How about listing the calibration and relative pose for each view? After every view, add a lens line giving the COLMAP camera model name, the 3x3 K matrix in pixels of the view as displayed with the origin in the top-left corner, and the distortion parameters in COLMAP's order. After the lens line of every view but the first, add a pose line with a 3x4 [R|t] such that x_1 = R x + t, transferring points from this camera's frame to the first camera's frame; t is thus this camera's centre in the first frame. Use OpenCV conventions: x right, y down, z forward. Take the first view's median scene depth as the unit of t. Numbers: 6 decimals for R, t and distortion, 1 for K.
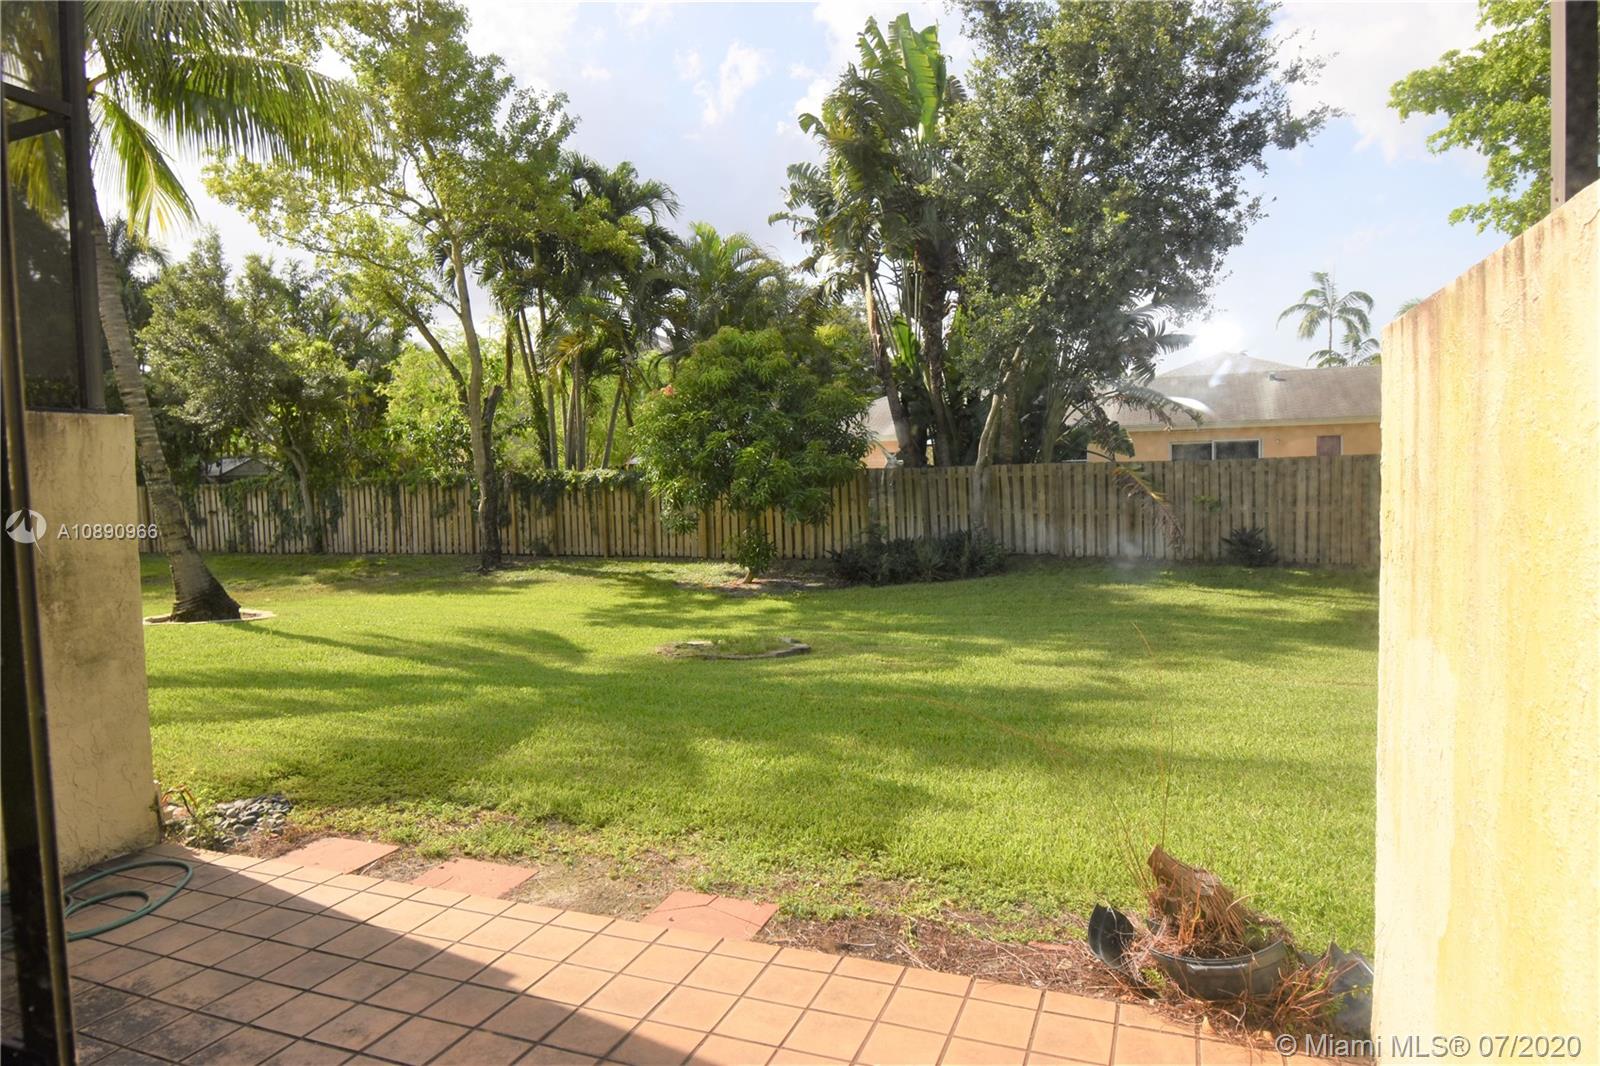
lens RADIAL K [[970.3, 0, 800.0], [0, 970.3, 533.0], [0, 0, 1]] dist [0.002643, -0.002445]
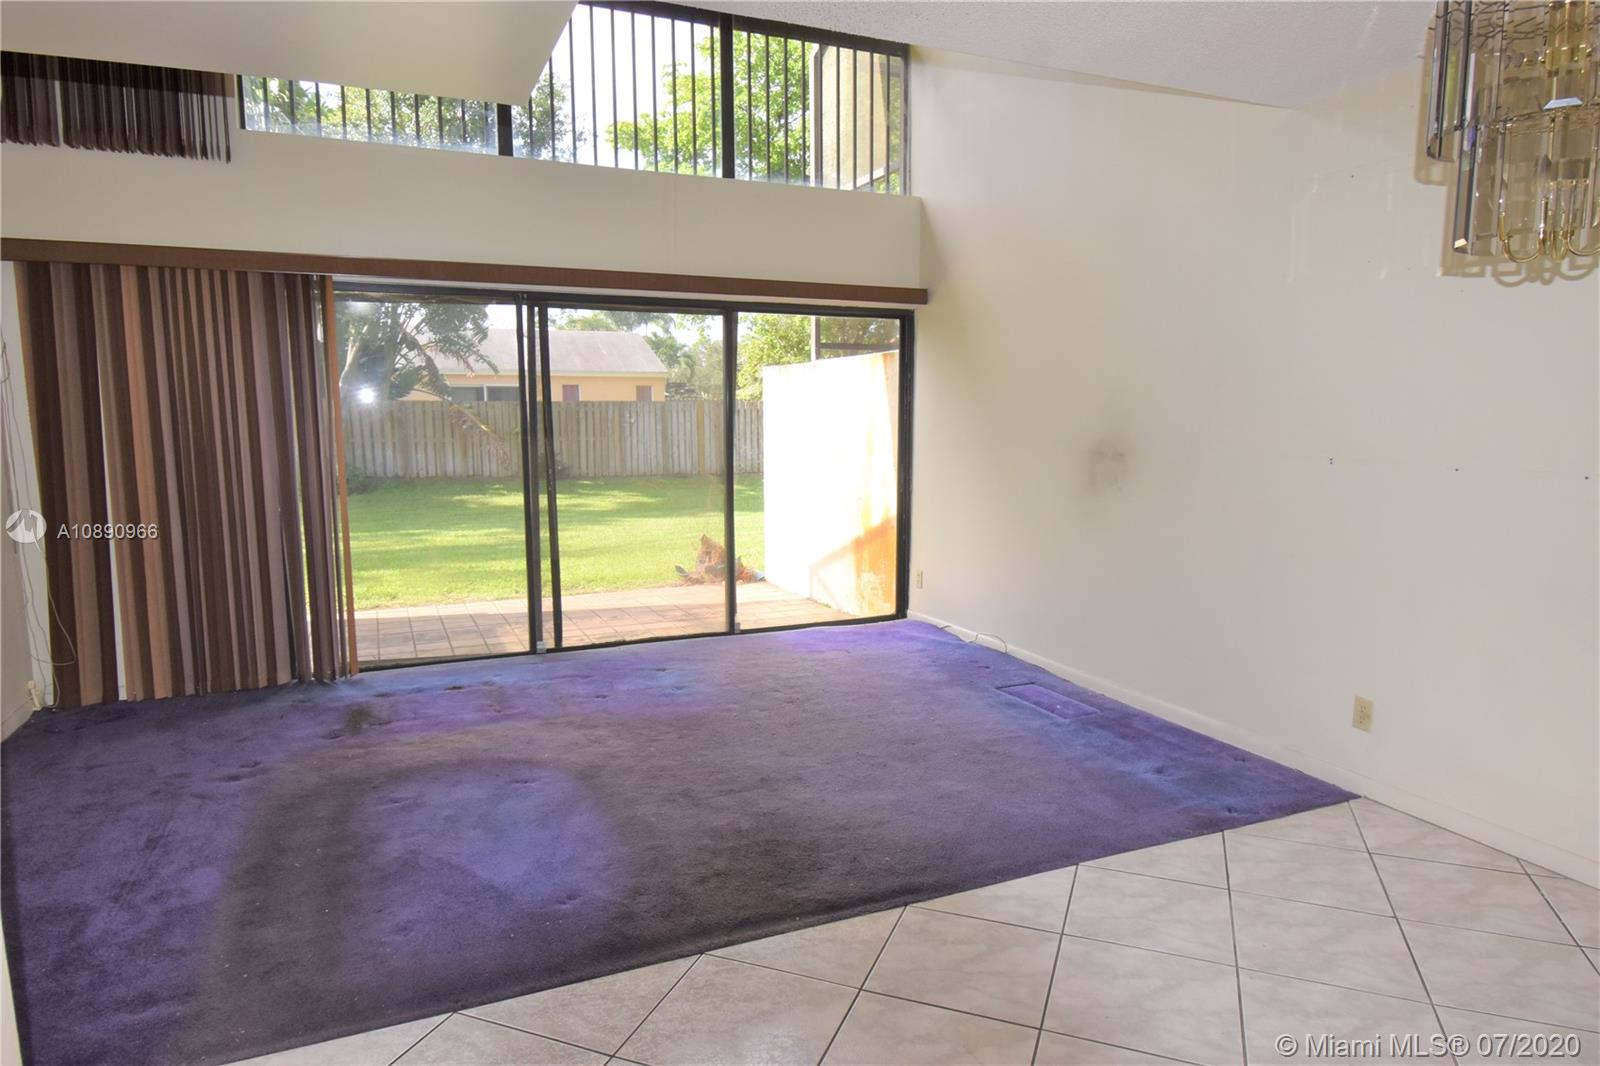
lens RADIAL K [[970.3, 0, 800.0], [0, 970.3, 533.0], [0, 0, 1]] dist [0.002643, -0.002445]
pose [[0.709493, -0.068435, 0.701381, -0.251641], [0.025909, 0.997134, 0.071084, 0.020424], [-0.704236, -0.032262, 0.709233, -0.222112]]
